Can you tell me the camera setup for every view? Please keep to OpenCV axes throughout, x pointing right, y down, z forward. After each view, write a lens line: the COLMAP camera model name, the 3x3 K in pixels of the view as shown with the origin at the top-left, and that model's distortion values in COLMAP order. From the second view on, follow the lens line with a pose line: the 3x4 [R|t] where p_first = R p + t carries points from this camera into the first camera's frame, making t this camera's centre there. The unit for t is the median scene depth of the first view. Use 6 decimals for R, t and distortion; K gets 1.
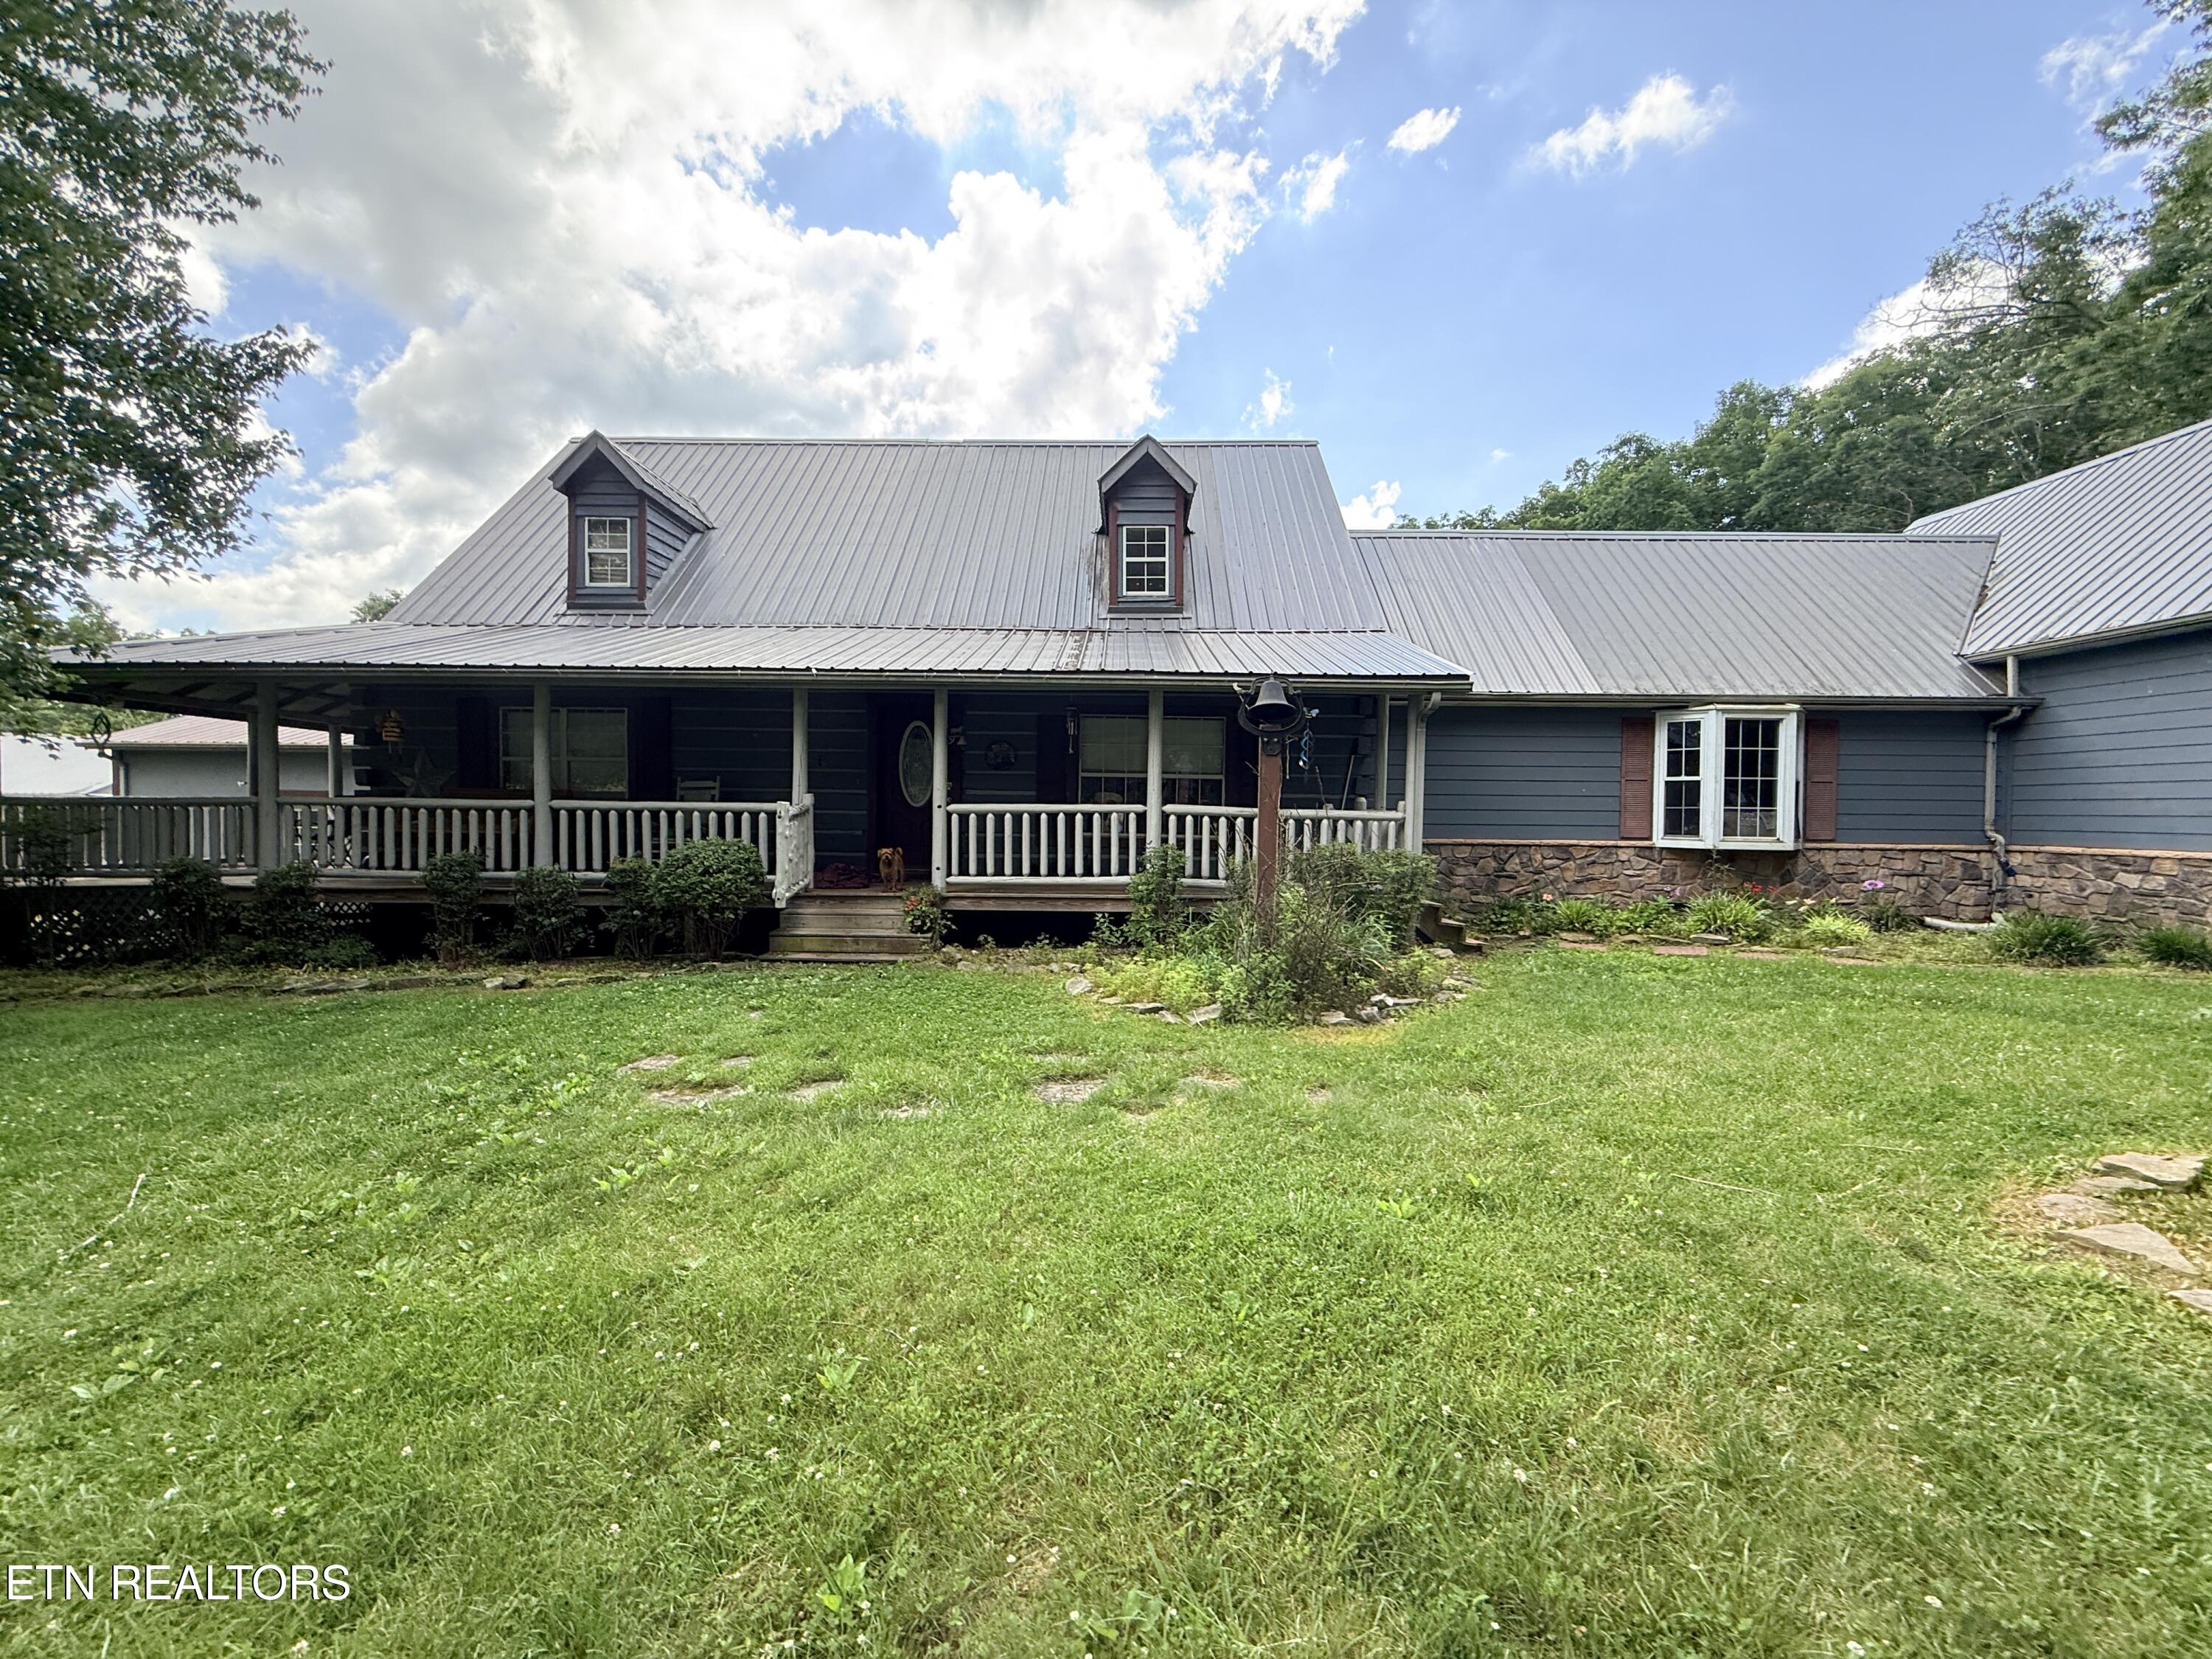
lens RADIAL K [[885.2, 0, 1106.0], [0, 885.2, 829.5], [0, 0, 1]] dist [-0.000143, -0.000054]
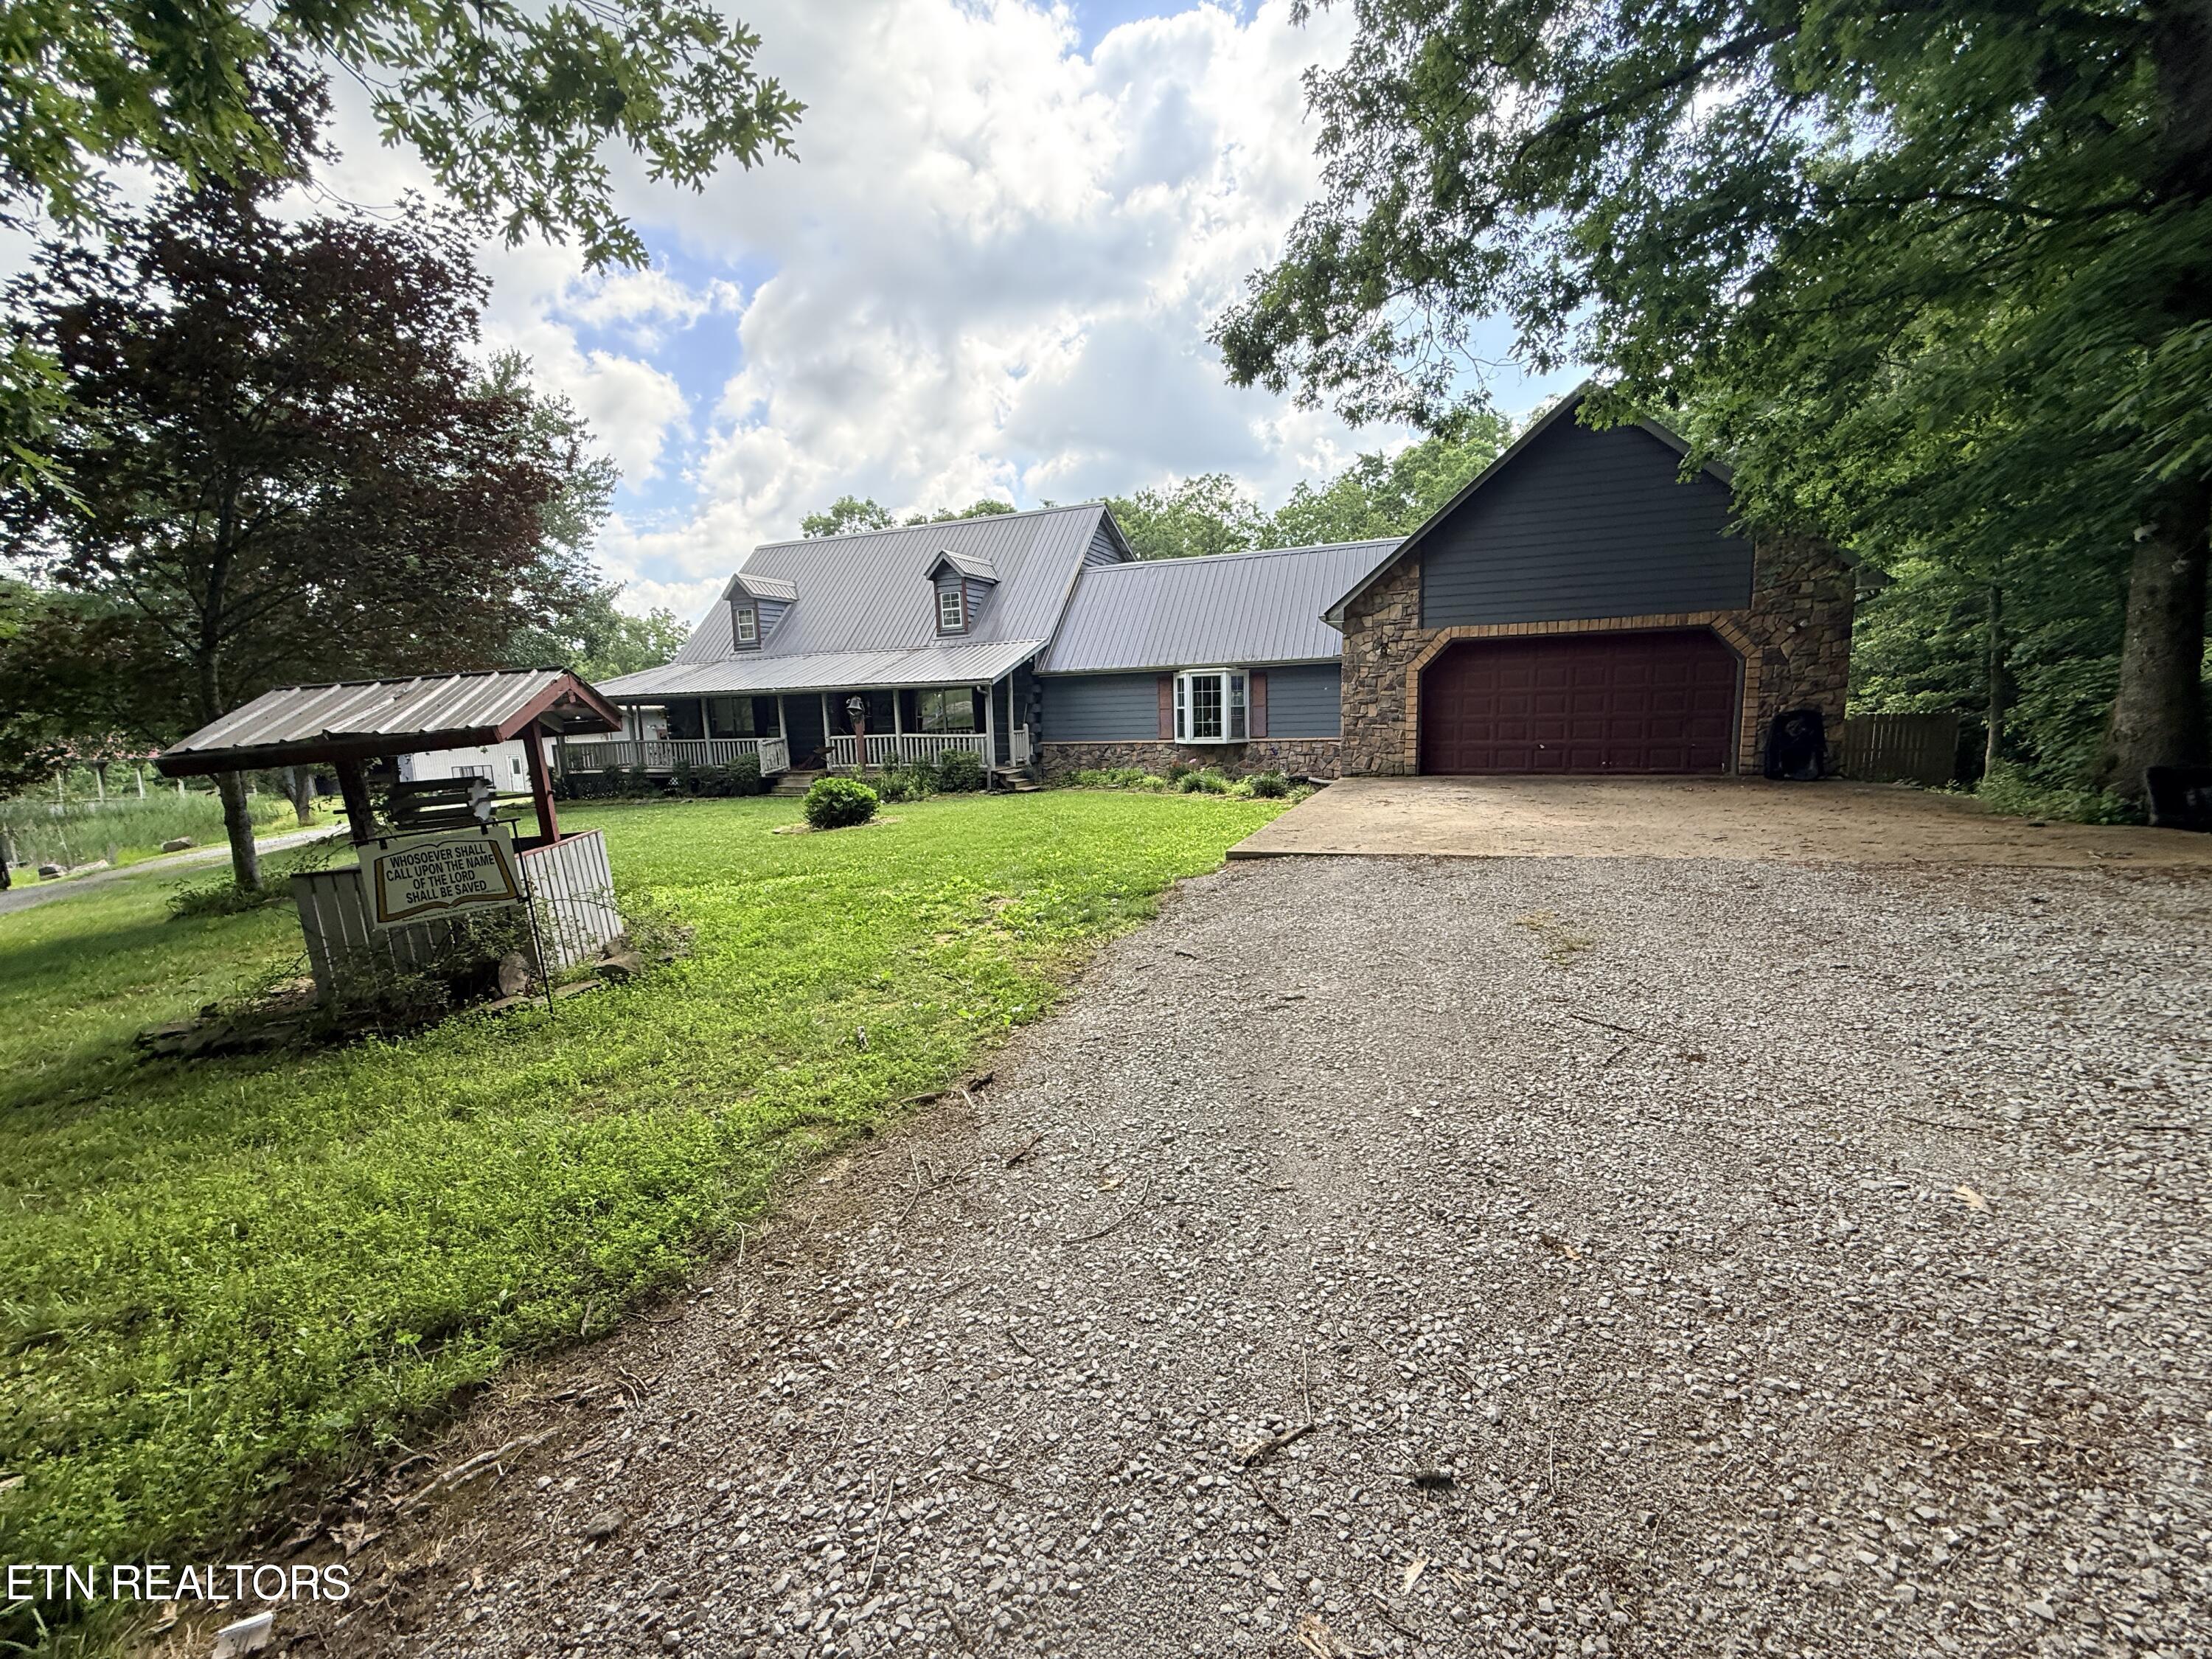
lens RADIAL K [[881.3, 0, 1106.0], [0, 881.3, 829.5], [0, 0, 1]] dist [0.000242, -0.000138]
pose [[0.932105, 0.010038, -0.362050, 1.223180], [0.036665, 0.991865, 0.121896, -0.035069], [0.360328, -0.126895, 0.924154, -0.903245]]
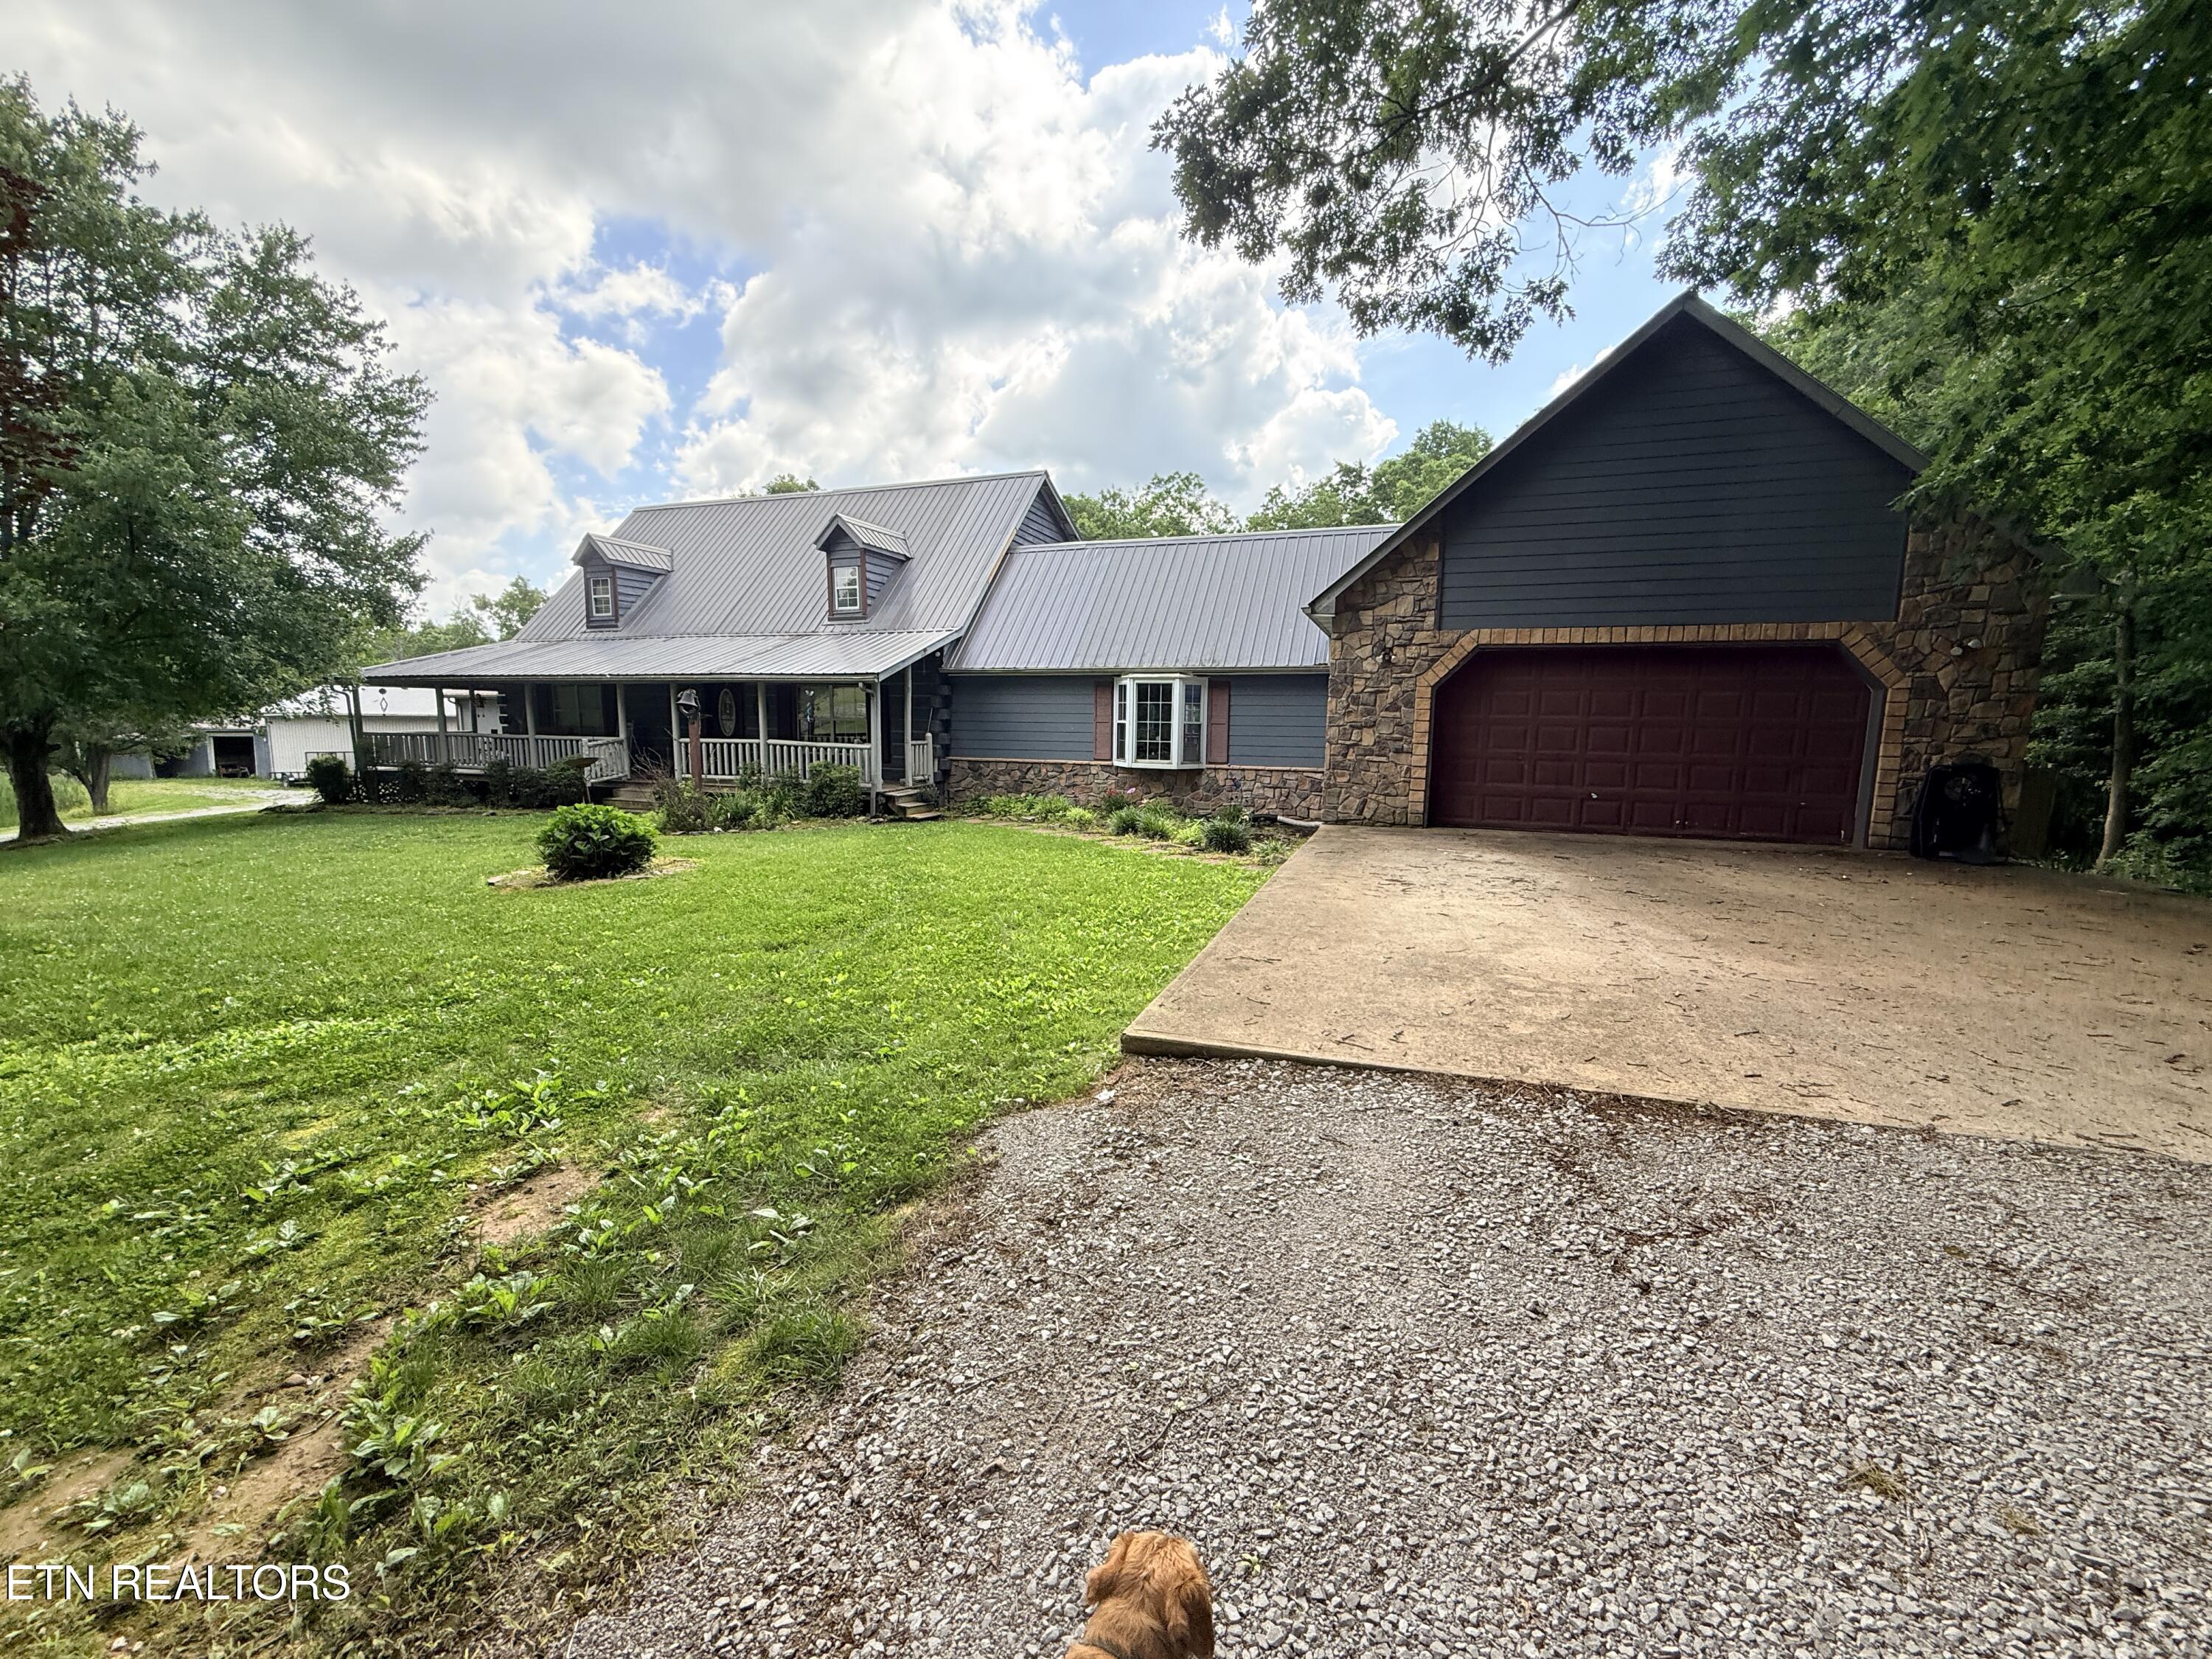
lens RADIAL K [[885.2, 0, 1106.0], [0, 885.2, 829.5], [0, 0, 1]] dist [-0.000143, -0.000054]
pose [[0.946085, 0.041763, -0.321214, 1.151228], [-0.006164, 0.993795, 0.111053, -0.042702], [0.323859, -0.103085, 0.940473, -0.499641]]
